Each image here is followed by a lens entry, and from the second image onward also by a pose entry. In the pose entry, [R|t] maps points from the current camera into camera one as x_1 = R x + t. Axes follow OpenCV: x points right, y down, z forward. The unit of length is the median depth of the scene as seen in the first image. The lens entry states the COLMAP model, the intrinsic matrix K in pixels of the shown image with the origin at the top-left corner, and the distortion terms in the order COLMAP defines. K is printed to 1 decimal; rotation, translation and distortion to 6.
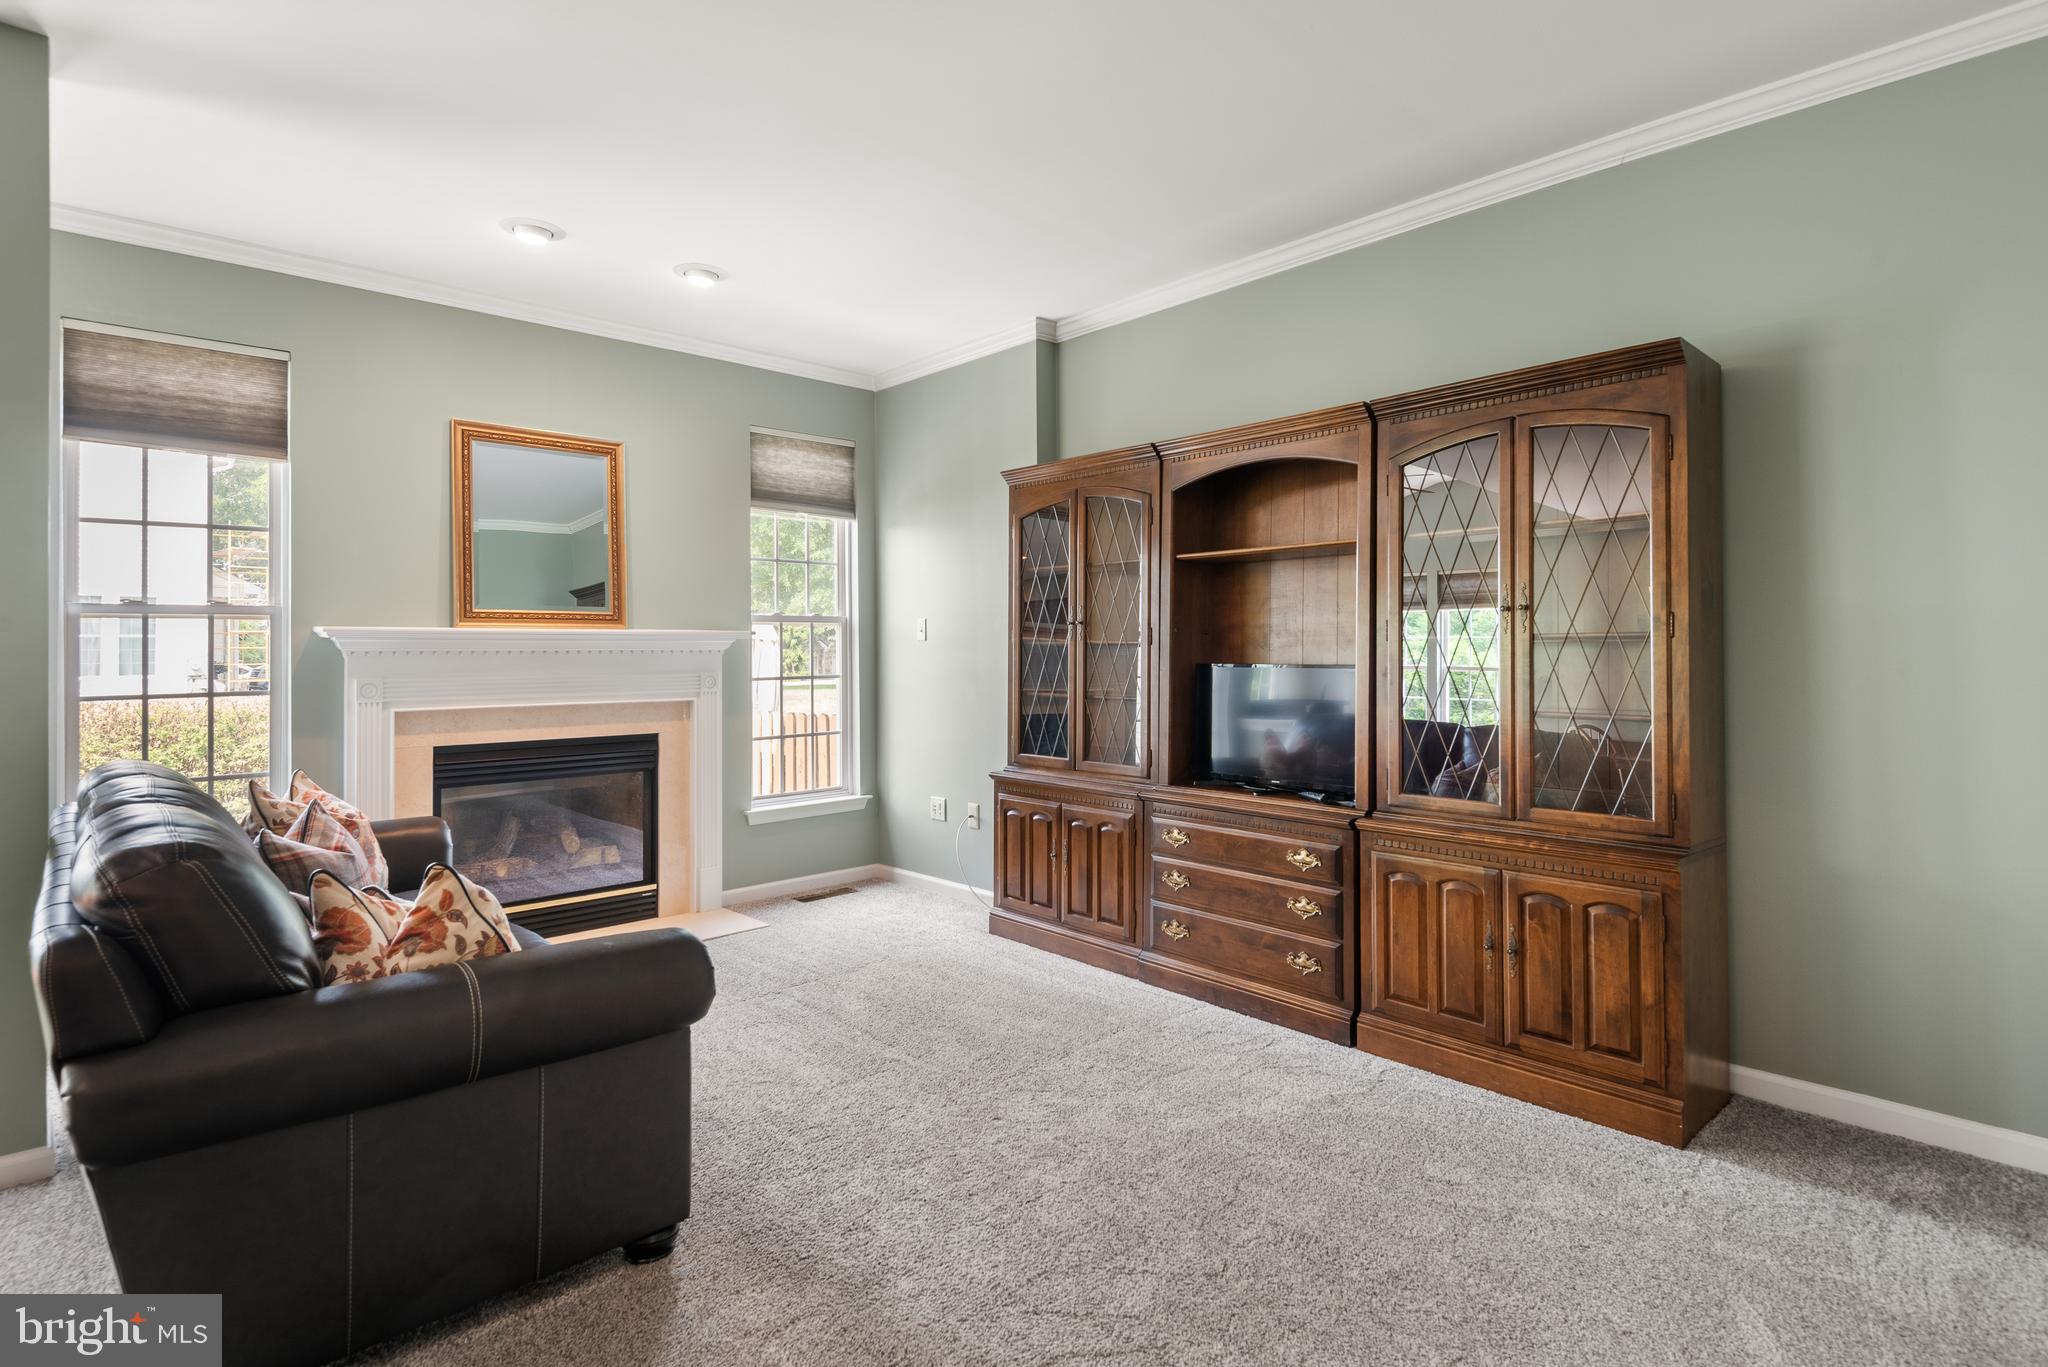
lens RADIAL K [[1040.8, 0, 1017.5], [0, 1040.8, 639.3], [0, 0, 1]] dist [0.067654, -0.061277]
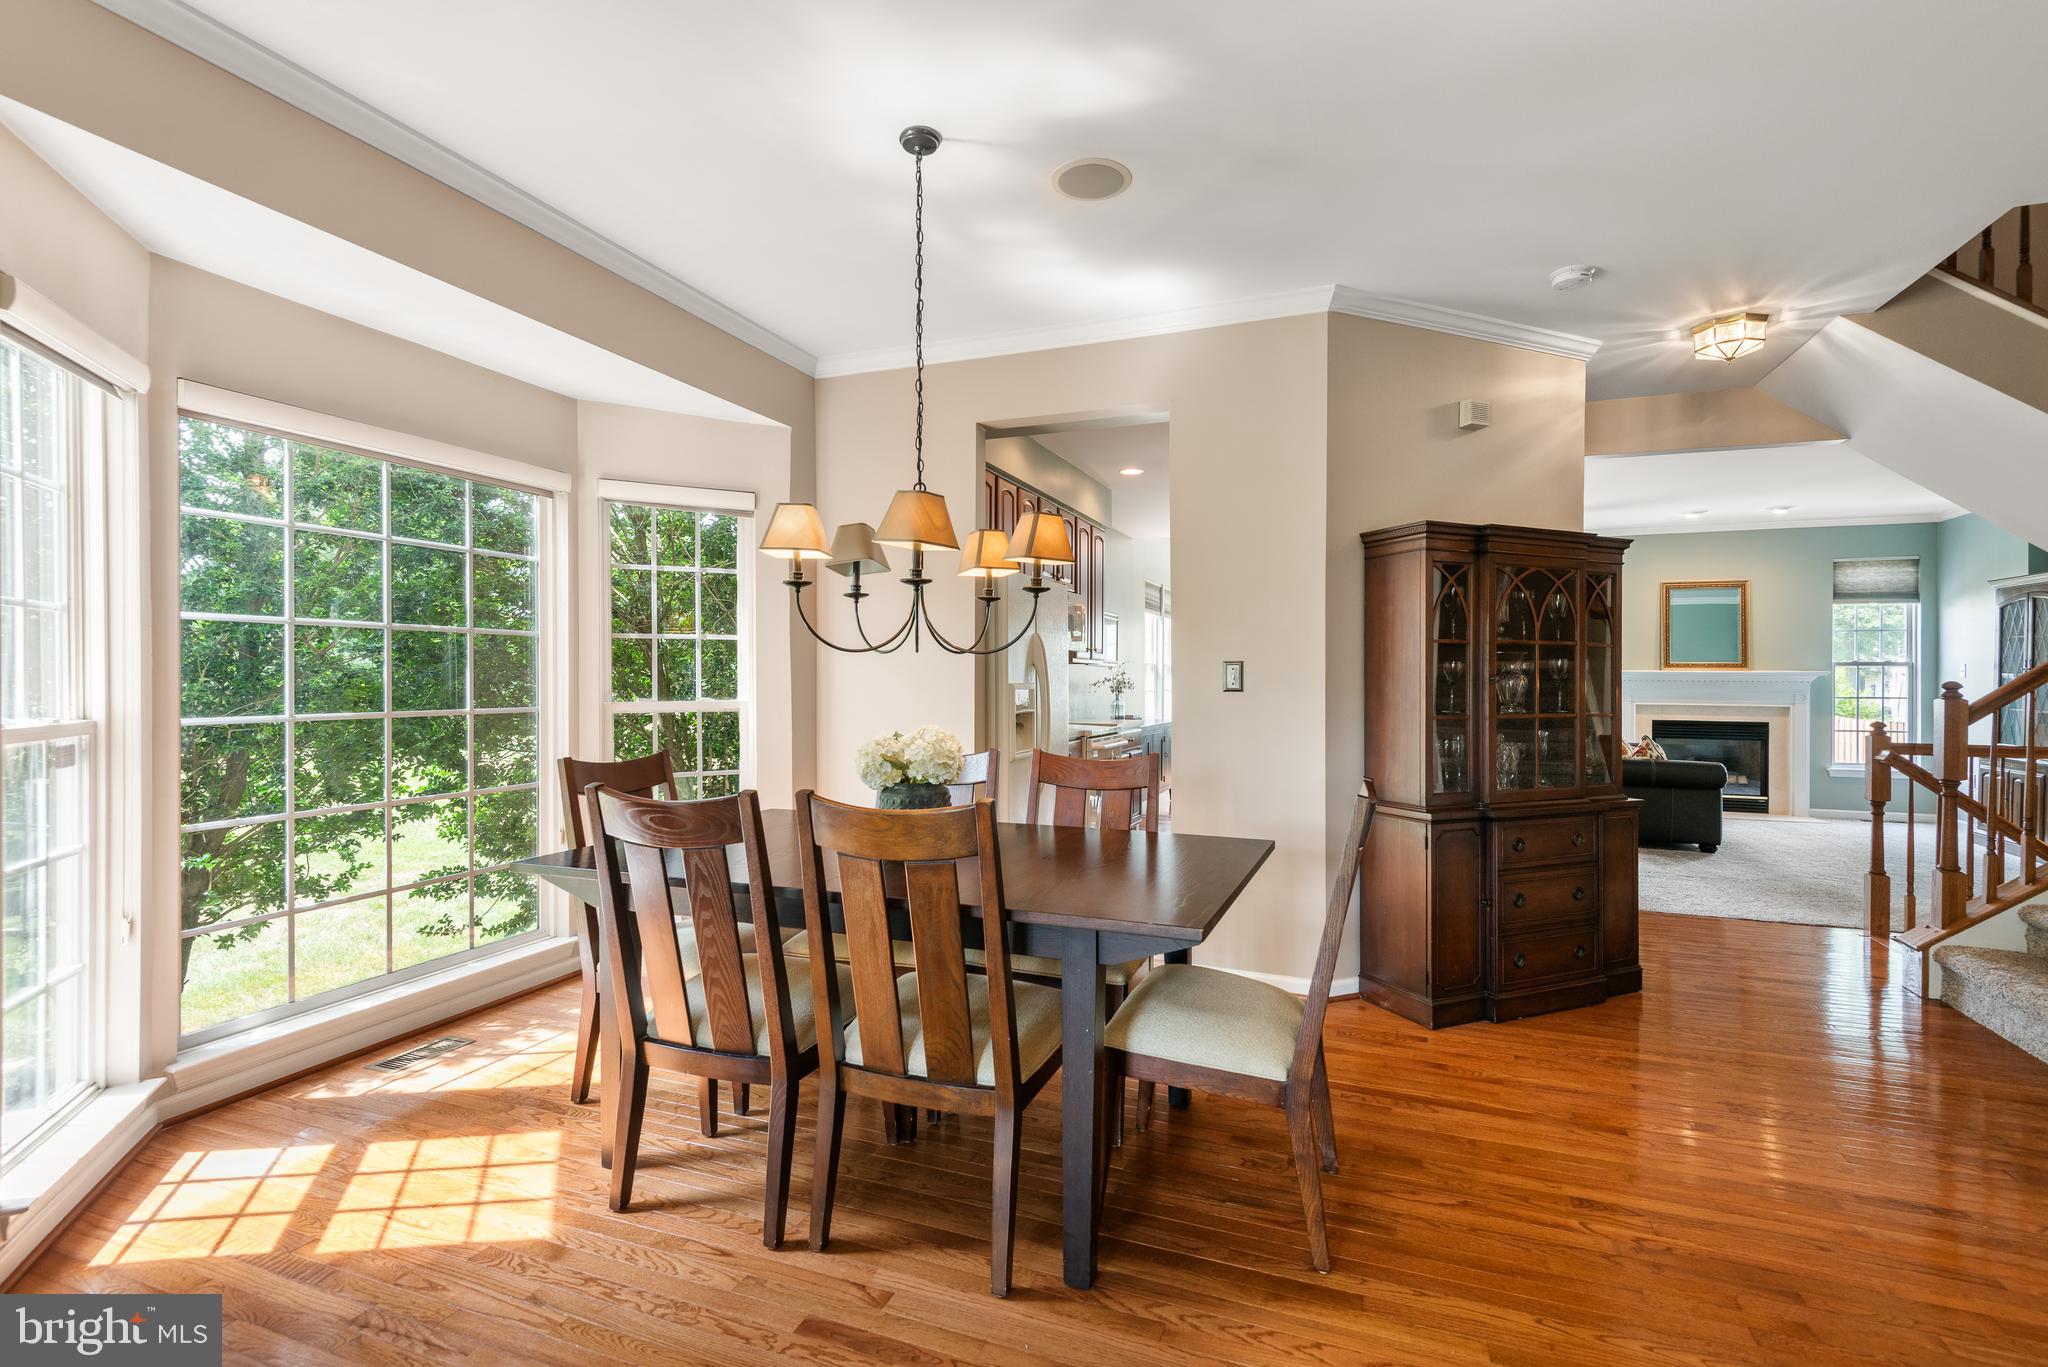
lens RADIAL K [[950.2, 0, 1028.8], [0, 950.2, 682.1], [0, 0, 1]] dist [0.027498, -0.015145]
pose [[0.452779, 0.014475, -0.891505, 0.683678], [0.003126, 0.999836, 0.017822, -0.025215], [0.891617, -0.010856, 0.452660, -1.142782]]
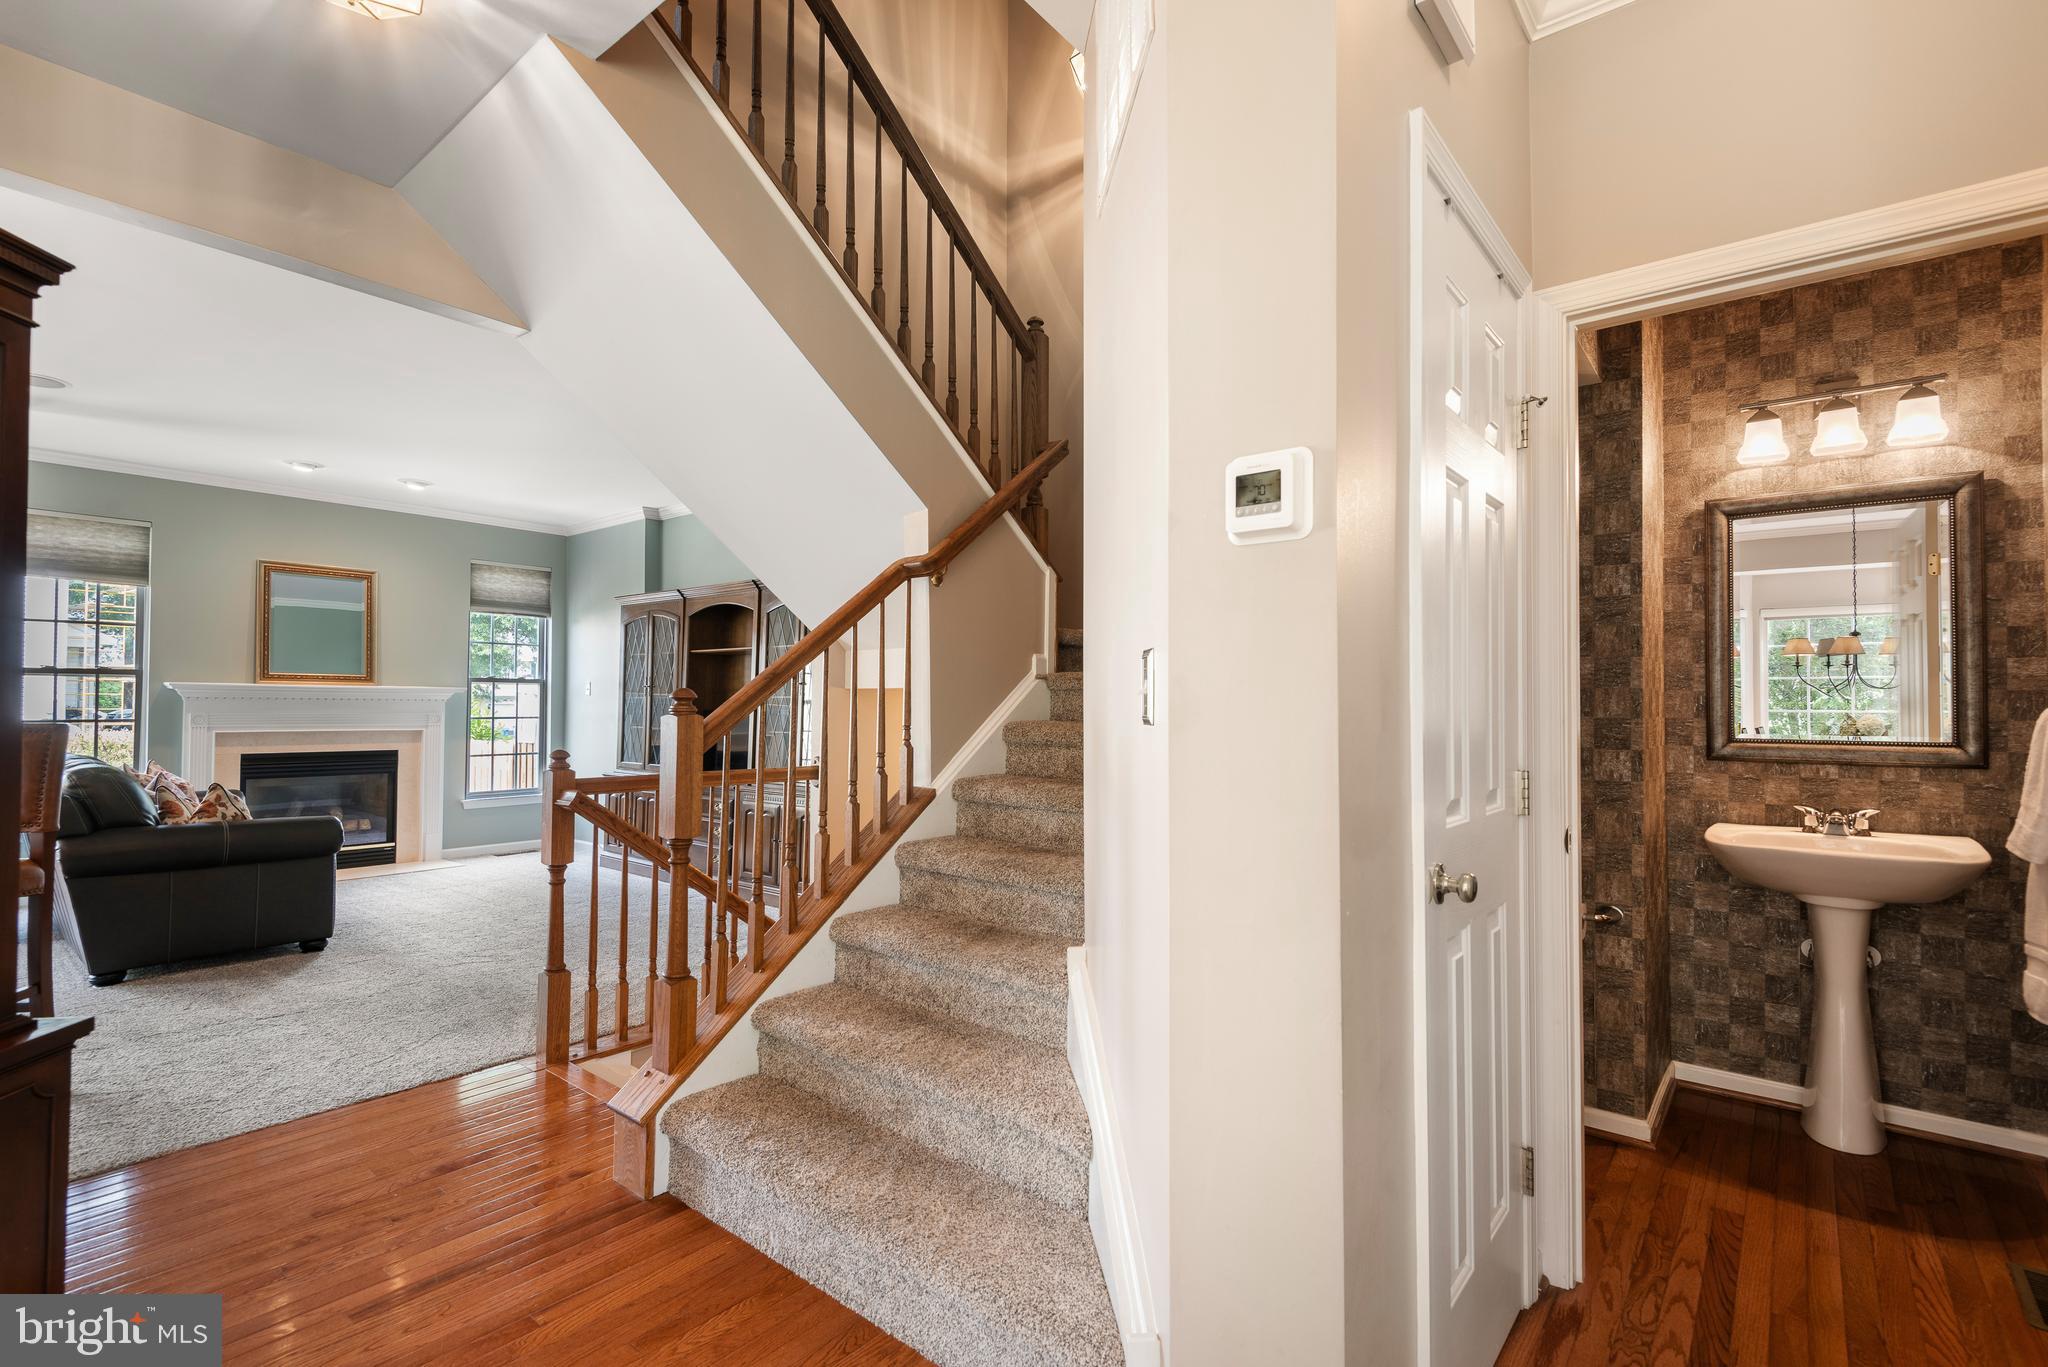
lens RADIAL K [[950.2, 0, 1028.8], [0, 950.2, 682.1], [0, 0, 1]] dist [0.027498, -0.015145]
pose [[0.989688, 0.015952, 0.142347, 0.429002], [-0.013864, 0.999781, -0.015647, -0.006104], [-0.142565, 0.013512, 0.989693, -0.635065]]
